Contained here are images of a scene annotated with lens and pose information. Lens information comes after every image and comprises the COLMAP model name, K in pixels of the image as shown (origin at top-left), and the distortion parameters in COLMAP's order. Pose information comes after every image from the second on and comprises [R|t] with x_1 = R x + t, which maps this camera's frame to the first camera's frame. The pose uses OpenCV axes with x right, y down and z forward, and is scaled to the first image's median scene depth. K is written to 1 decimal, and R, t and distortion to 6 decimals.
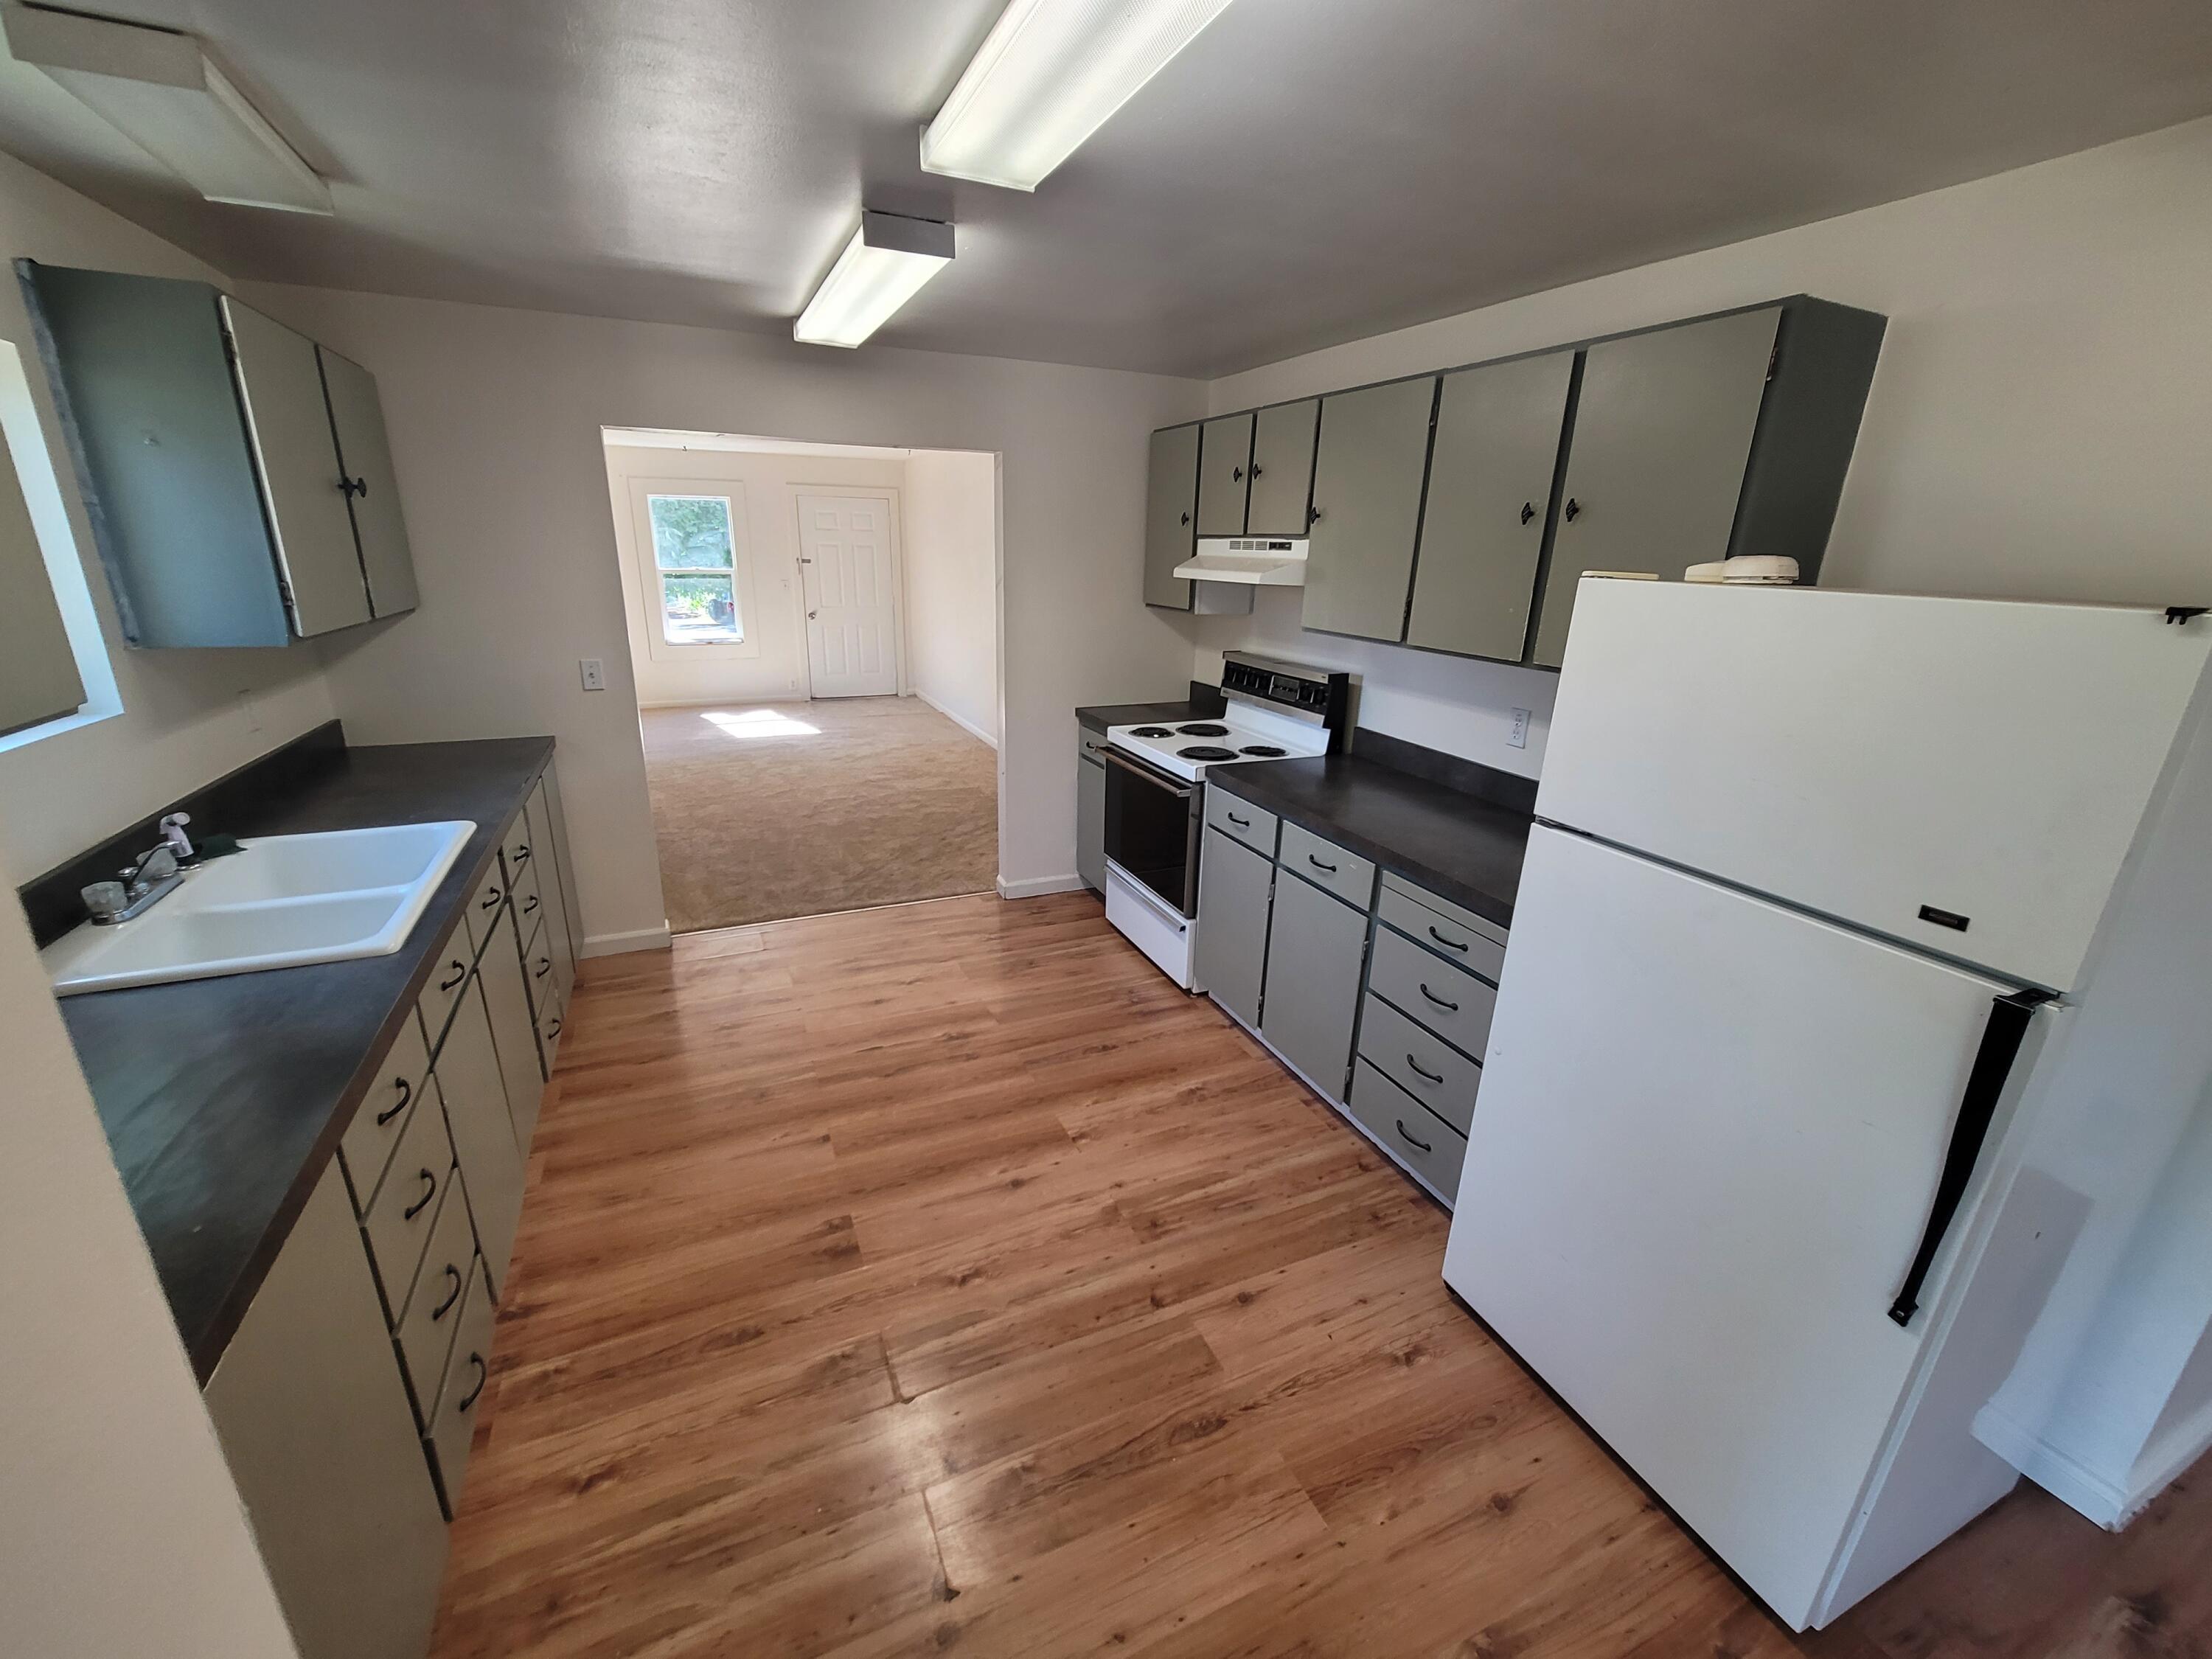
lens RADIAL K [[898.8, 0, 1092.3], [0, 898.8, 834.3], [0, 0, 1]] dist [-0.003786, 0.000789]
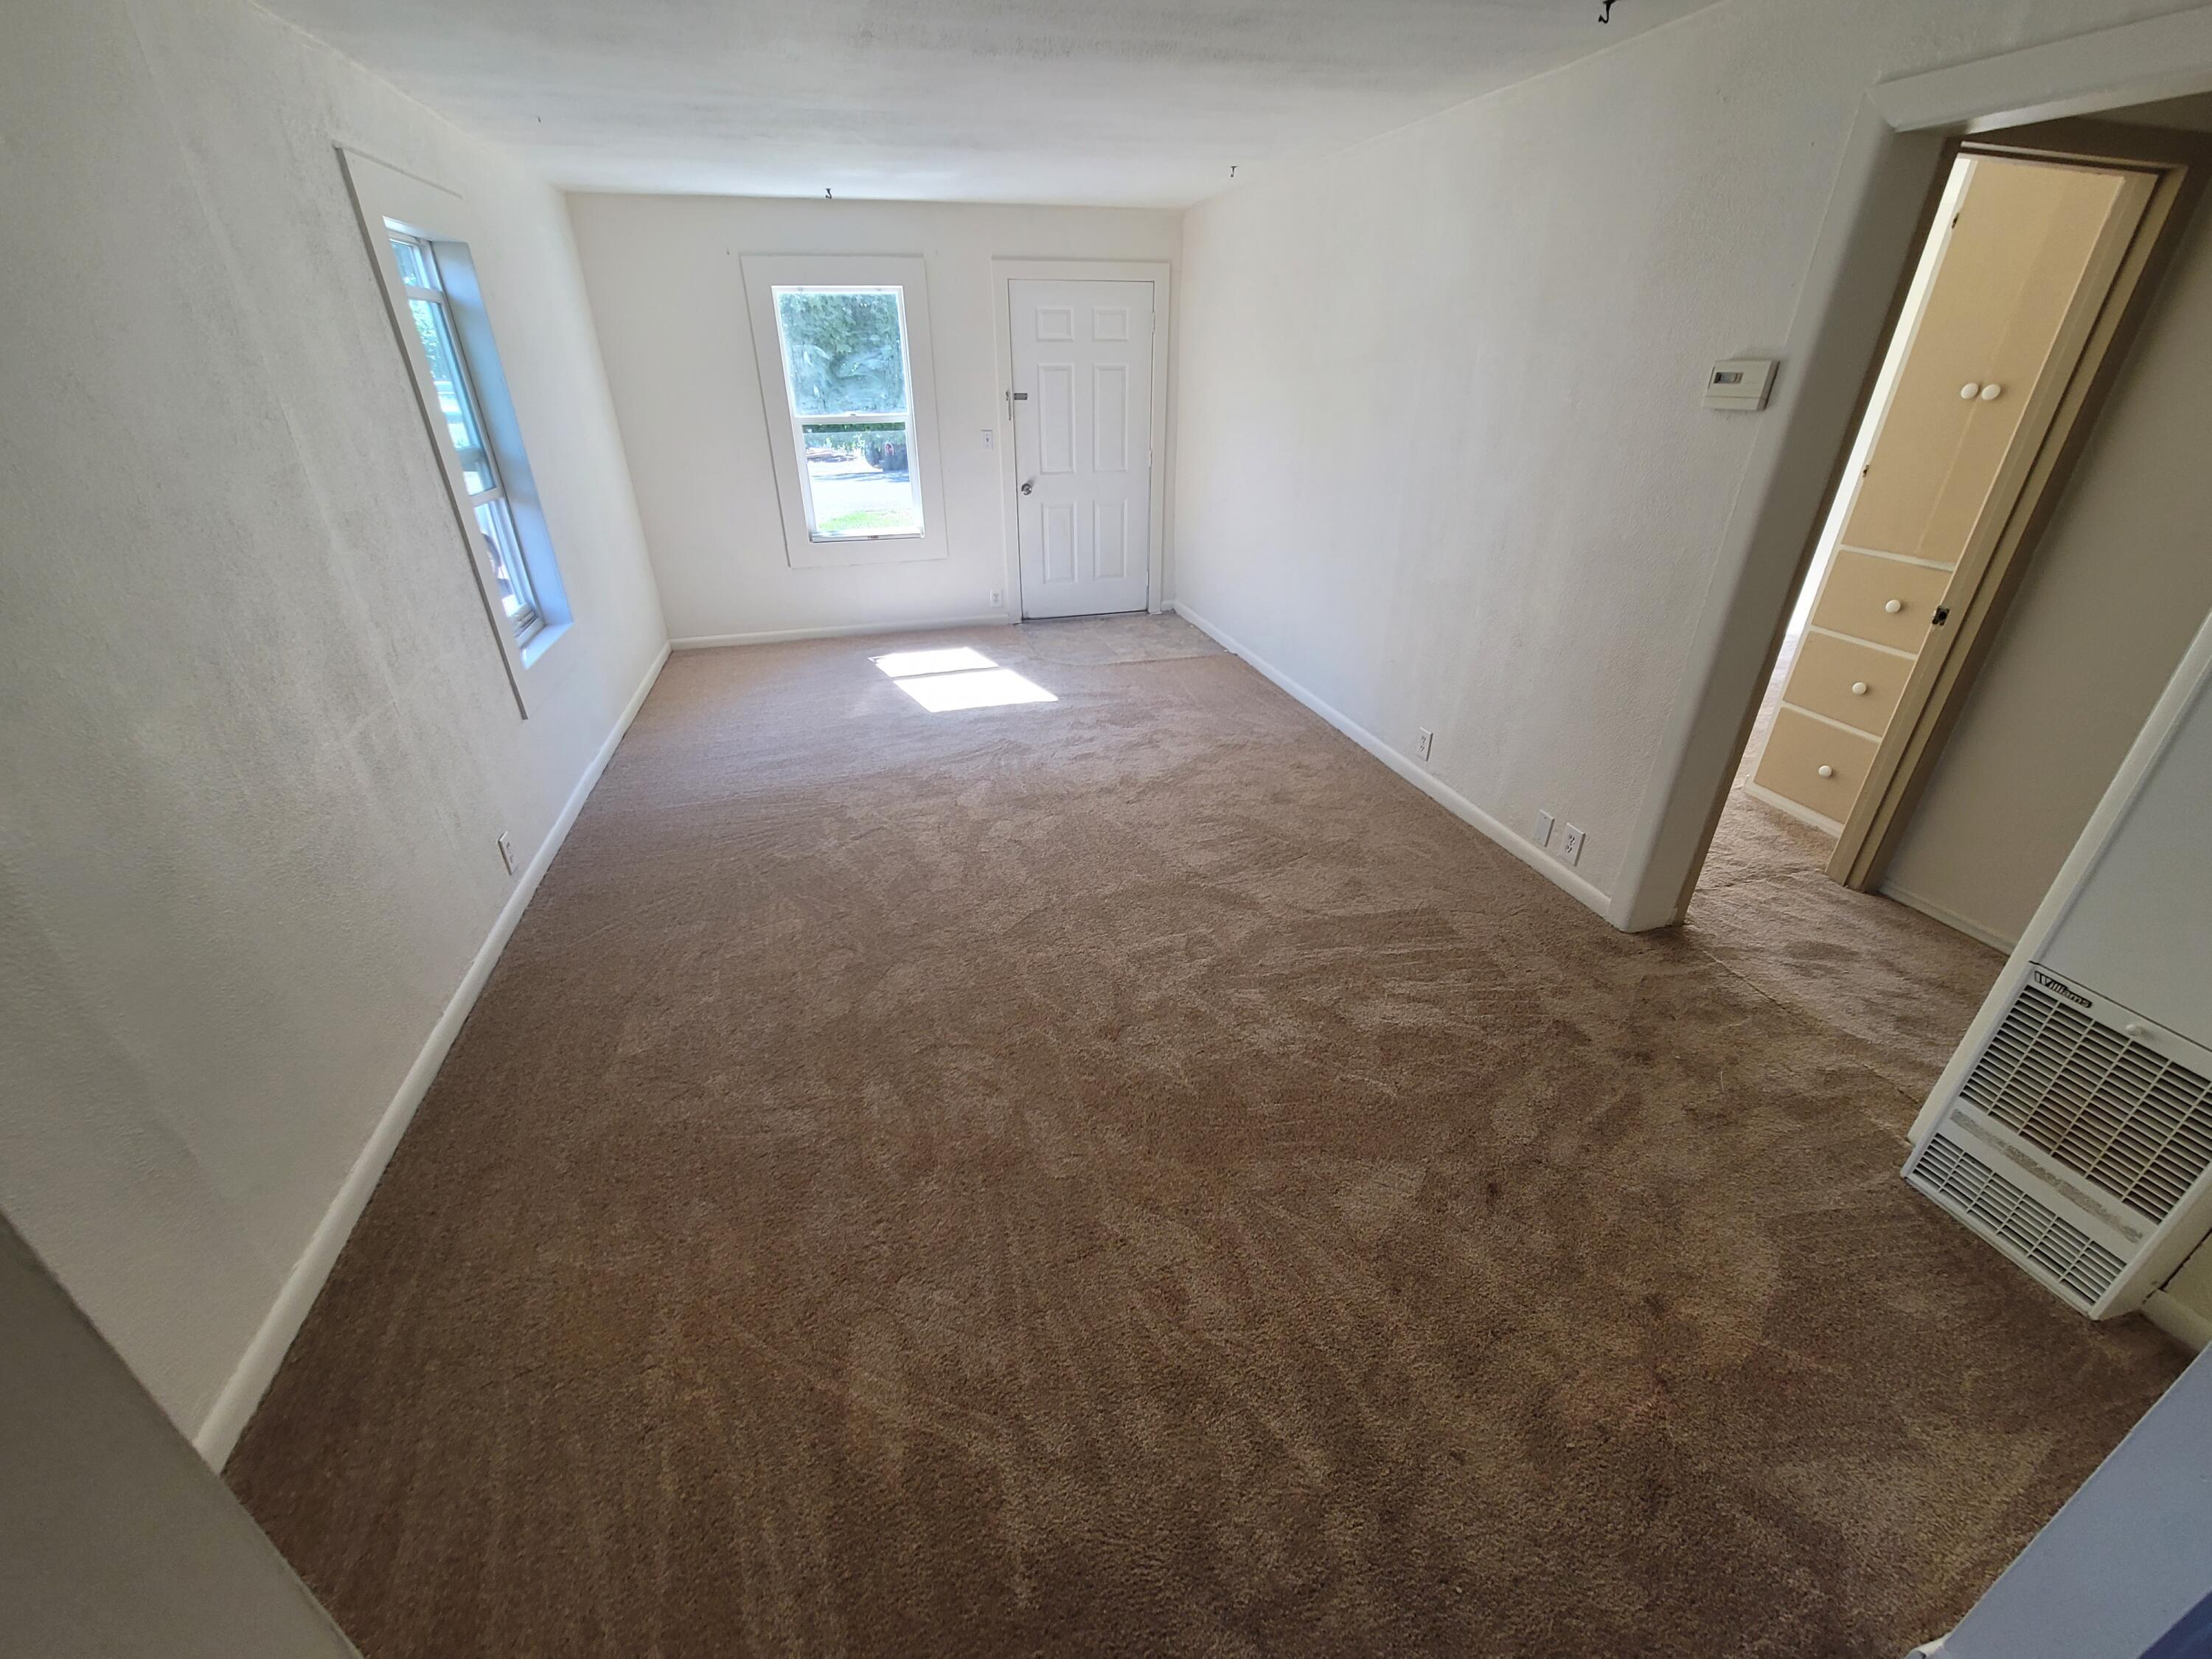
lens RADIAL K [[898.8, 0, 1097.0], [0, 898.8, 834.0], [0, 0, 1]] dist [-0.003786, 0.000789]
pose [[0.987339, 0.049051, -0.150847, -0.512341], [-0.022851, 0.985051, 0.170743, -0.370641], [0.156967, -0.165134, 0.973700, 1.154195]]
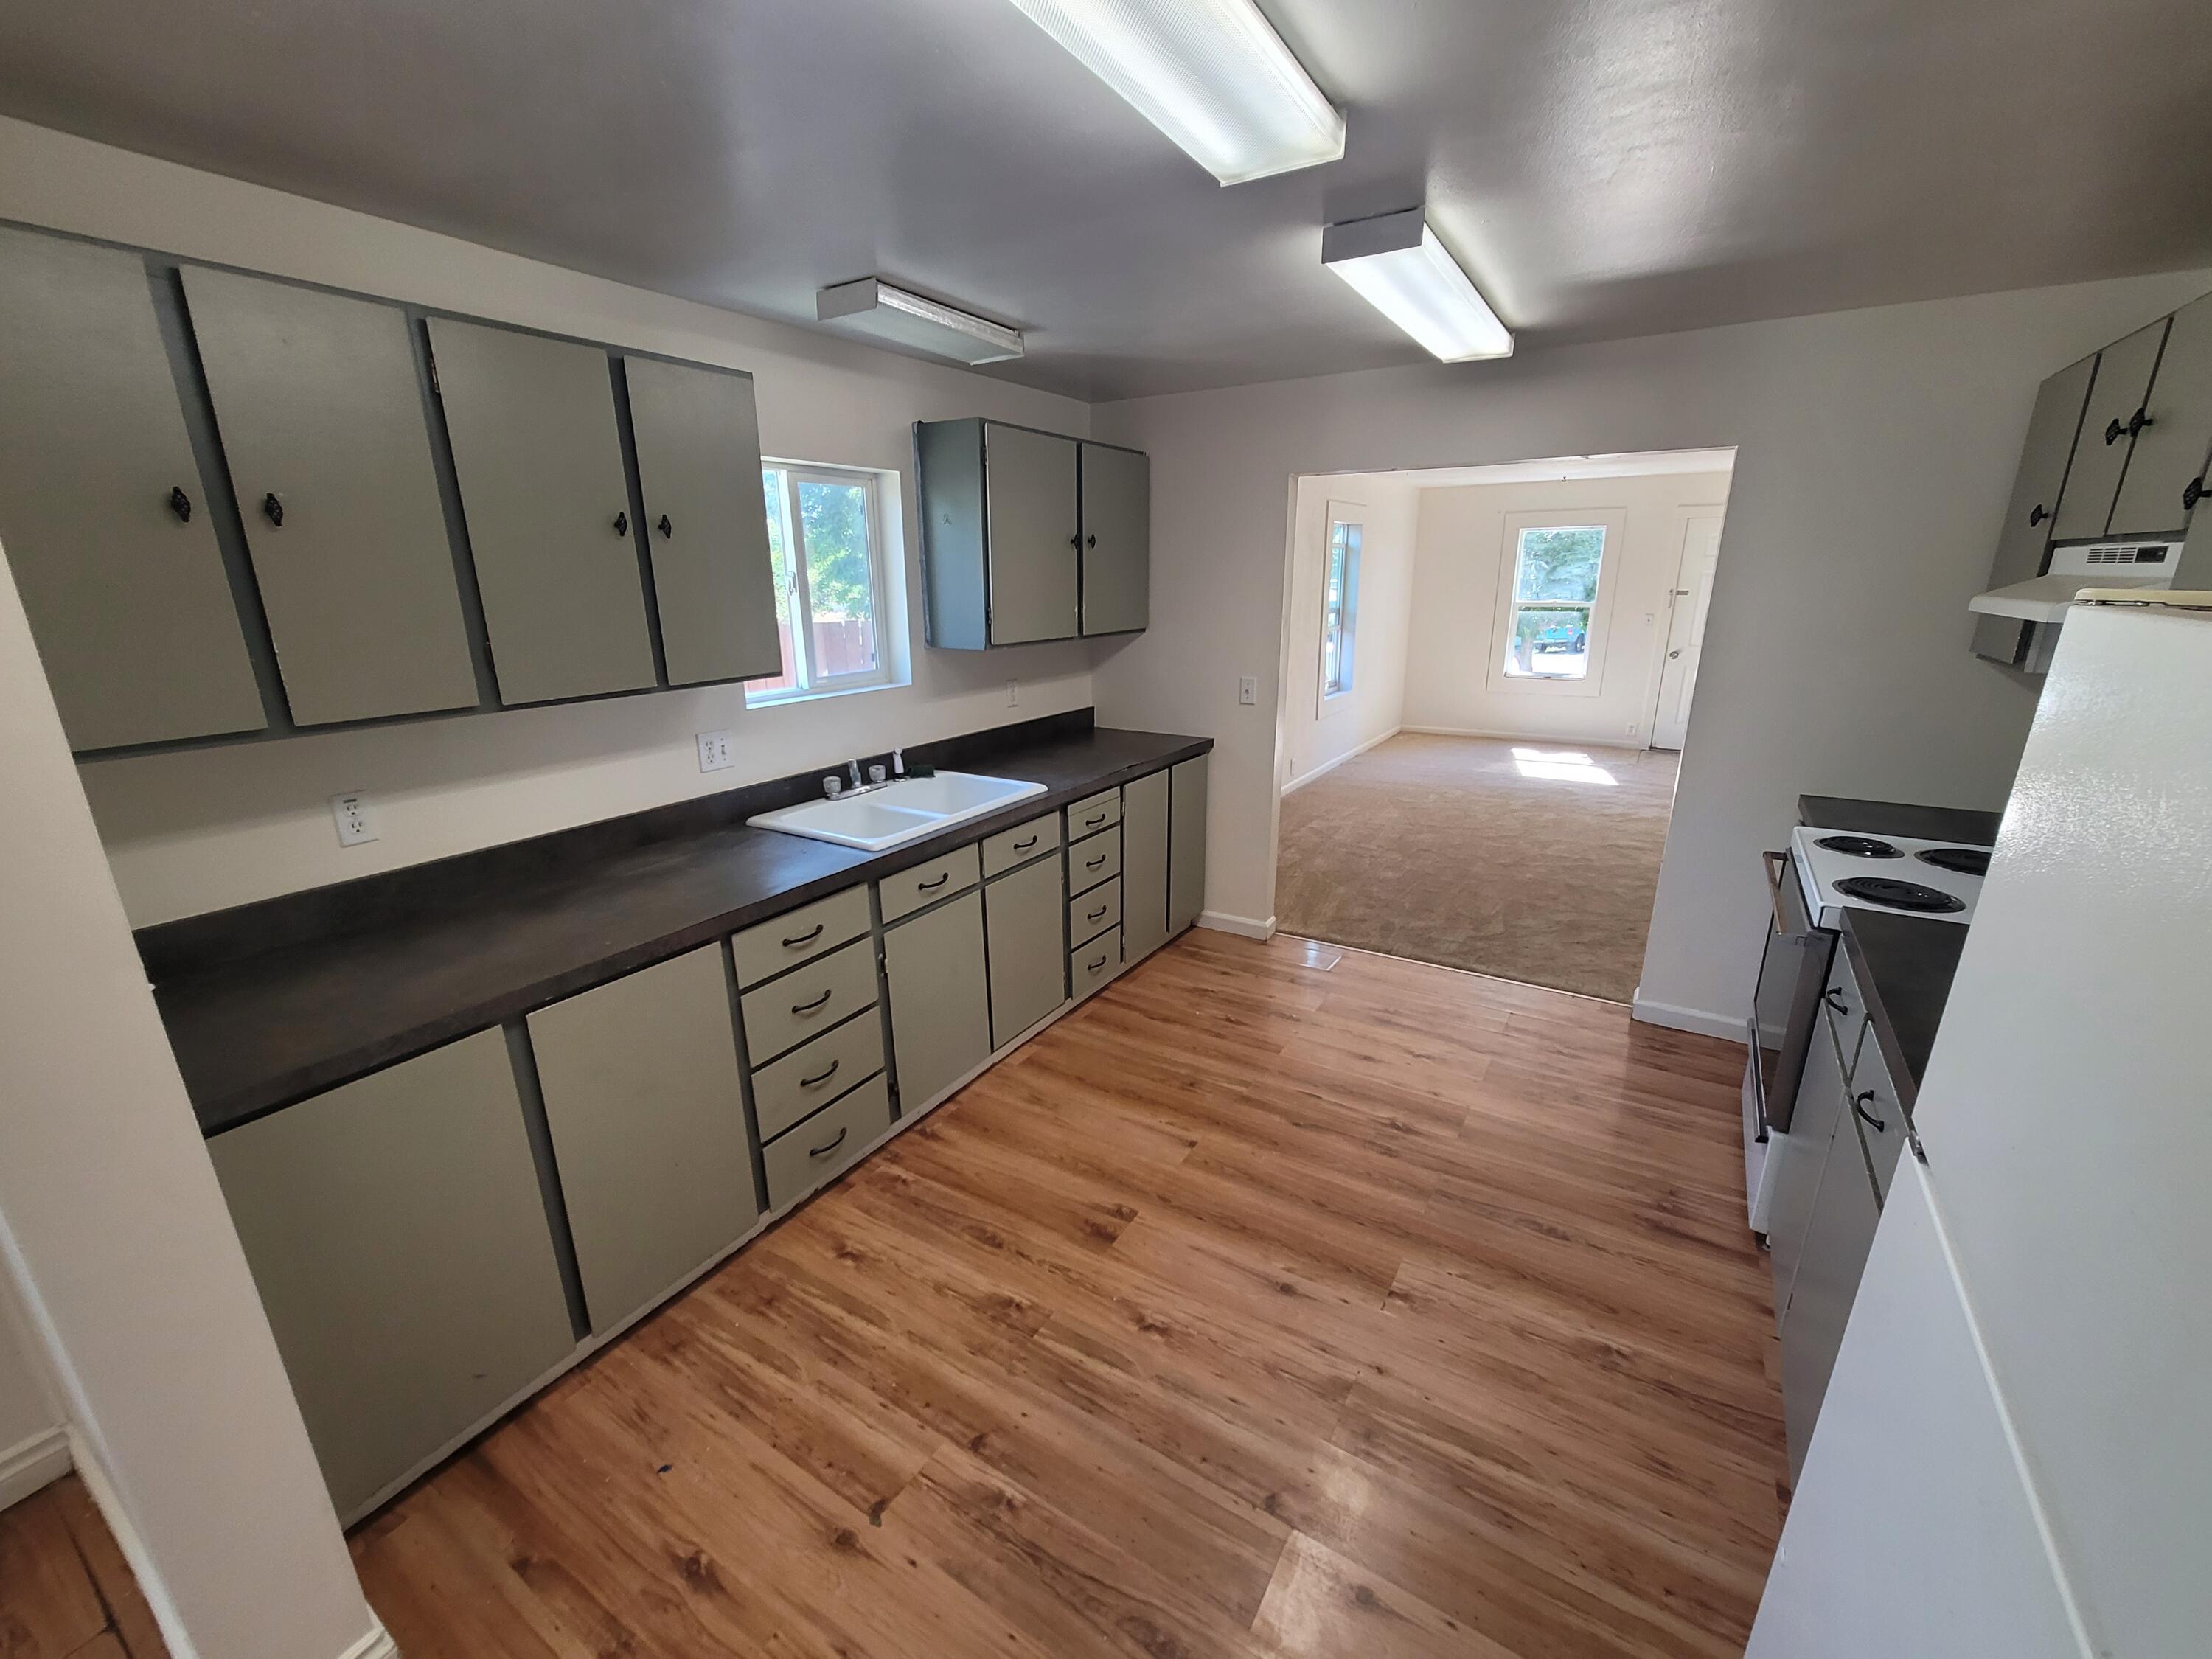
lens RADIAL K [[898.8, 0, 1110.2], [0, 898.8, 835.9], [0, 0, 1]] dist [-0.003786, 0.000789]
pose [[0.562219, 0.206839, -0.800704, 0.371537], [-0.234056, 0.968428, 0.085822, -0.065872], [0.793176, 0.139158, 0.592880, 0.240690]]
